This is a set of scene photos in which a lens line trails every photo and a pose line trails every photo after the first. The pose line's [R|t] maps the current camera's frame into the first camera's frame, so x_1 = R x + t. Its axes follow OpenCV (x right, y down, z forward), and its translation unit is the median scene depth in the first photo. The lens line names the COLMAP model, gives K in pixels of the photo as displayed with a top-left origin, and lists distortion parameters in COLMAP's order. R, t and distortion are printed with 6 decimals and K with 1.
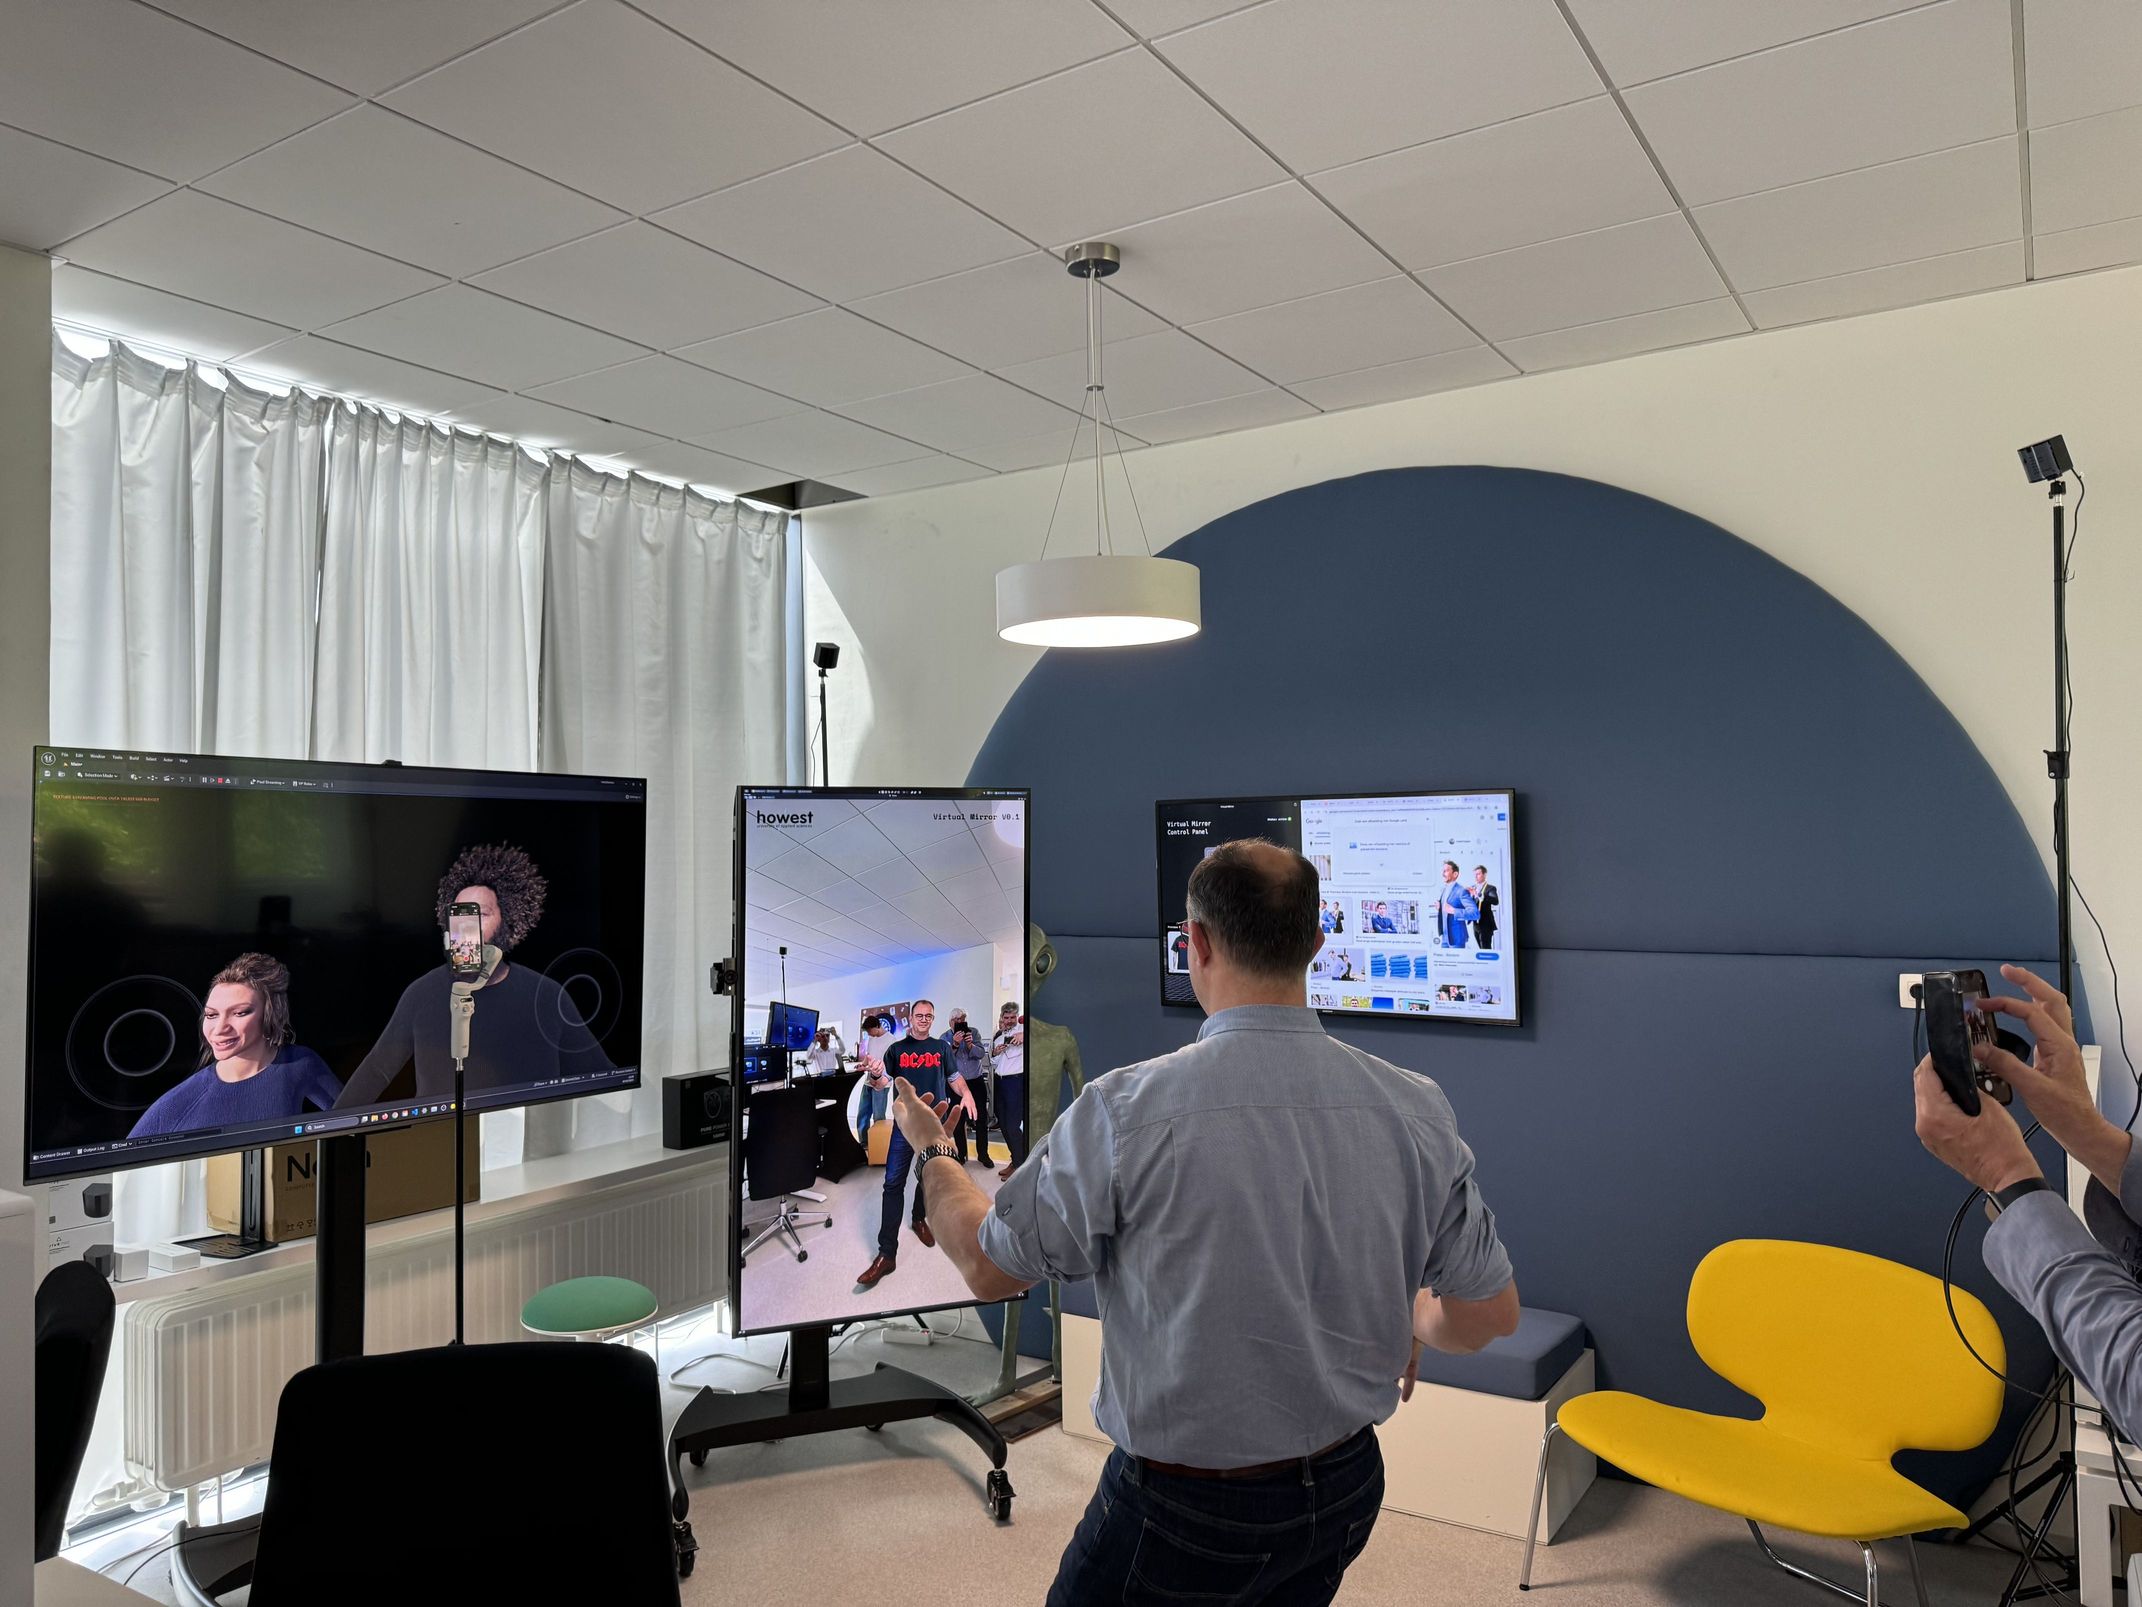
lens RADIAL K [[1510.9, 0, 1066.0], [0, 1510.9, 807.8], [0, 0, 1]] dist [0.175155, -0.329274]
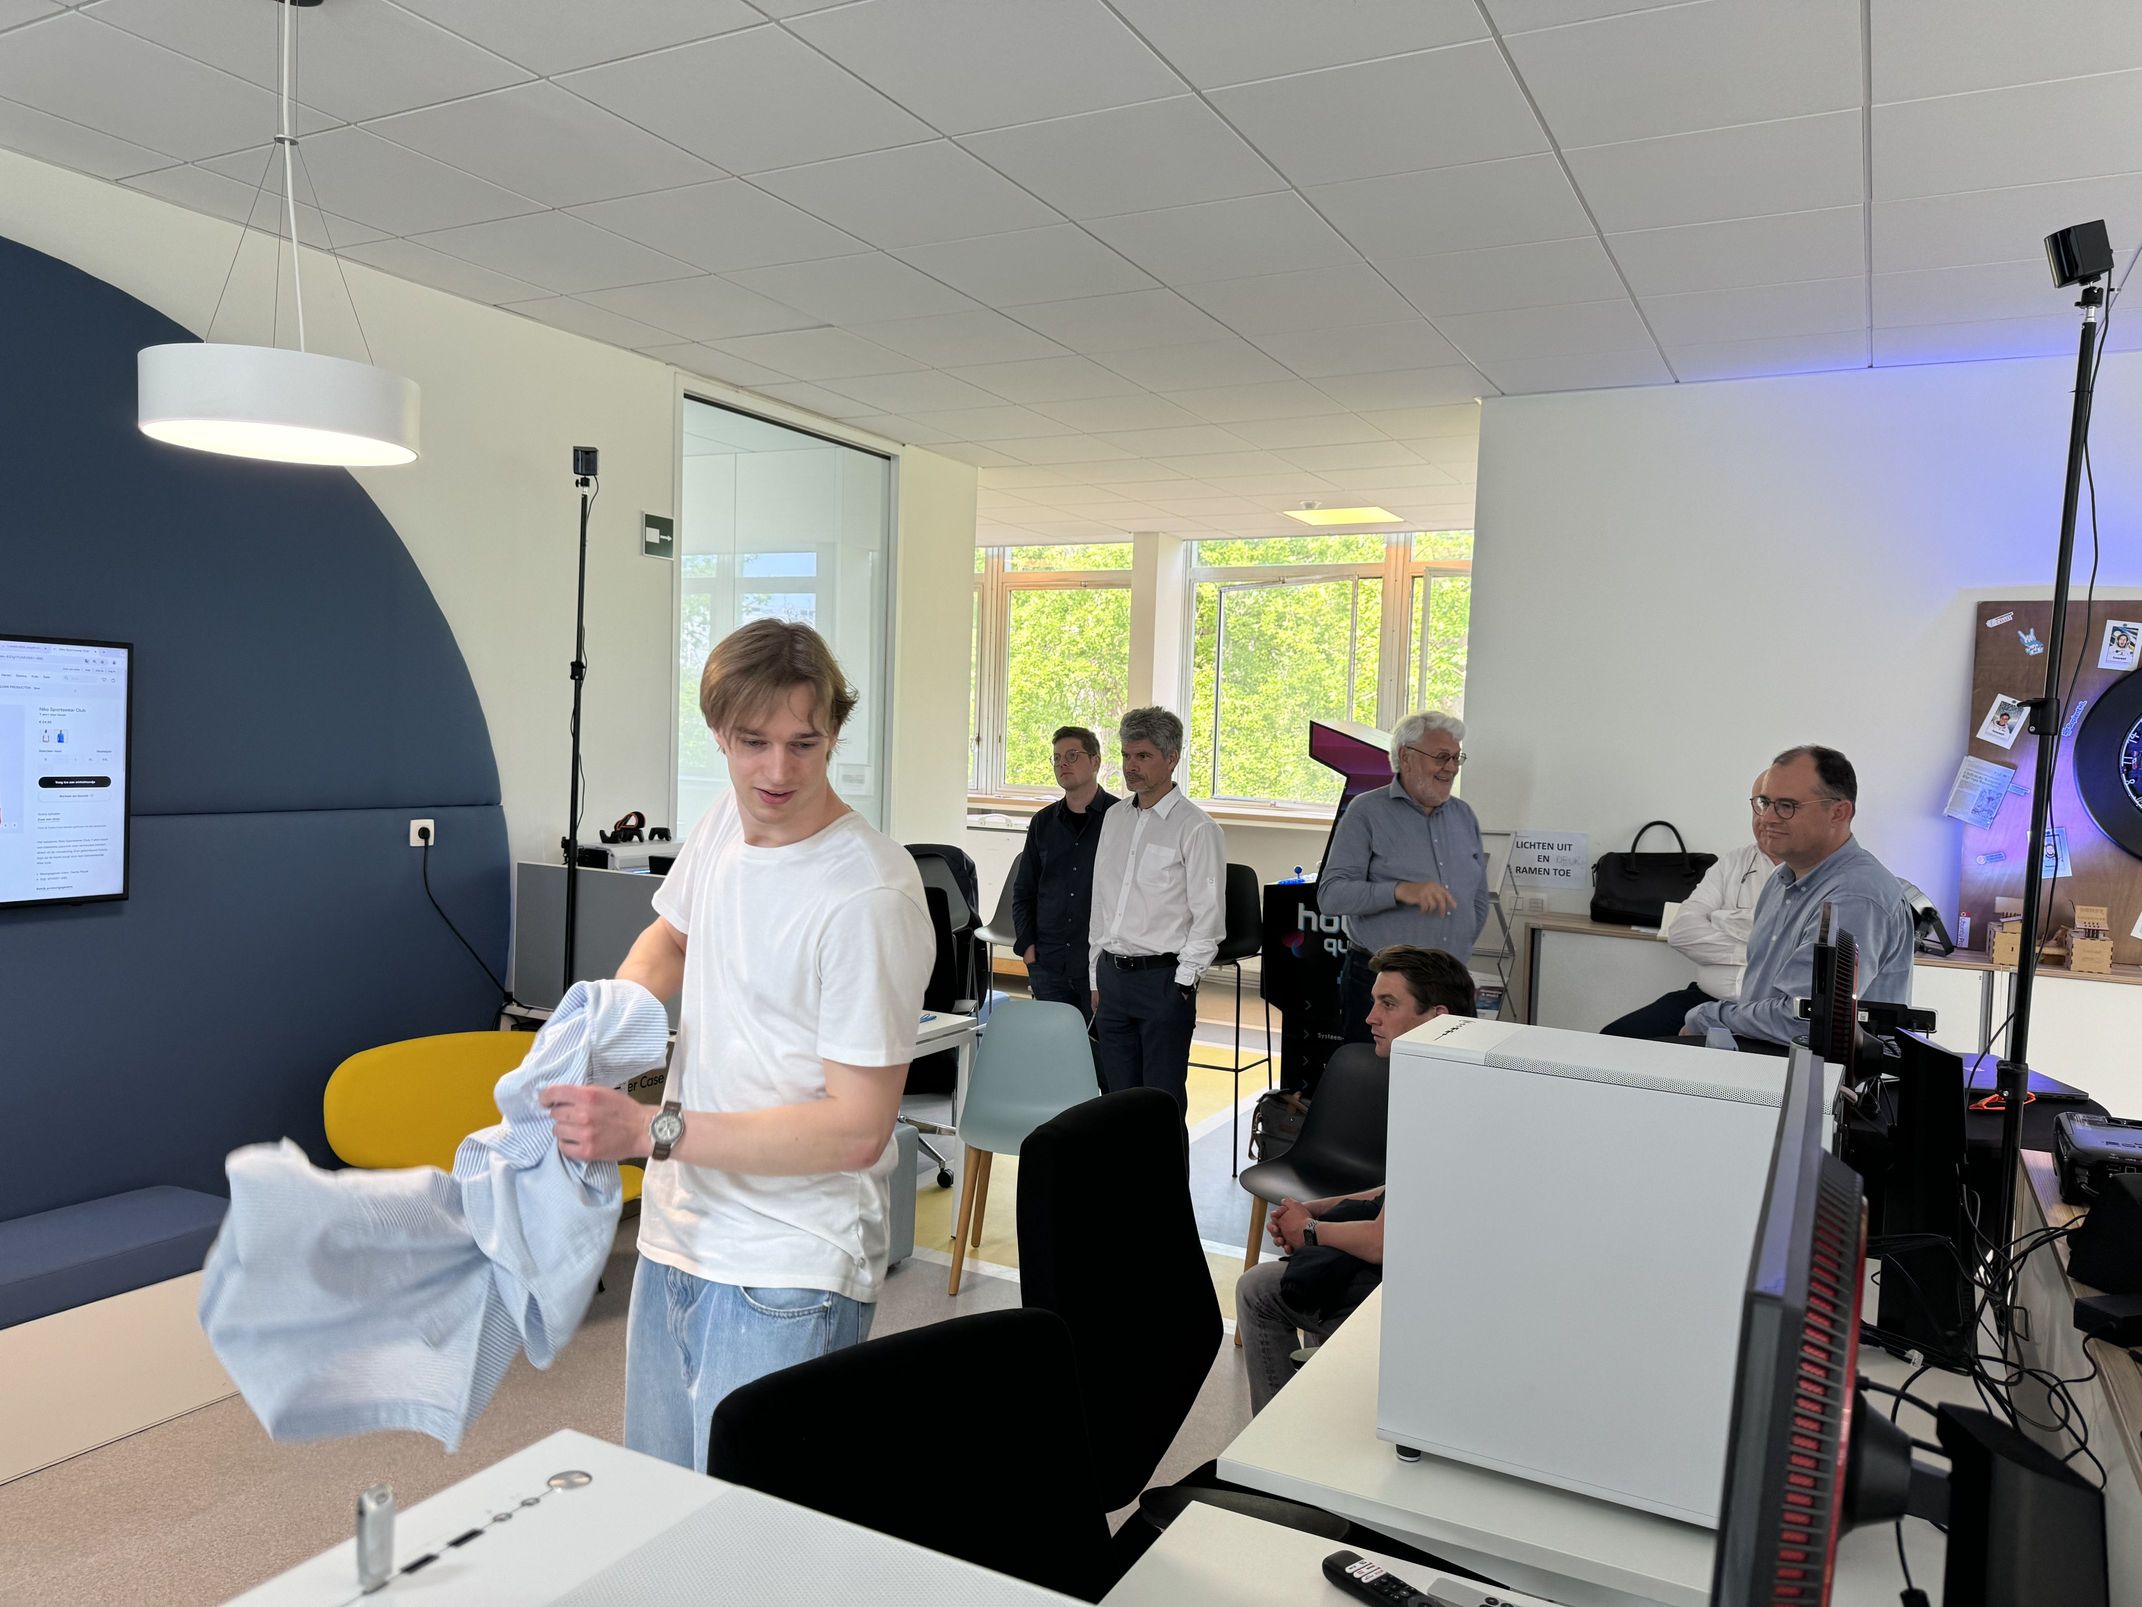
lens RADIAL K [[1535.2, 0, 1071.0], [0, 1535.2, 803.5], [0, 0, 1]] dist [0.000469, 0.000755]
pose [[-0.089577, -0.032395, 0.995453, -0.665233], [-0.060402, 0.997808, 0.027036, 0.023412], [-0.994147, -0.057705, -0.091337, 0.502553]]
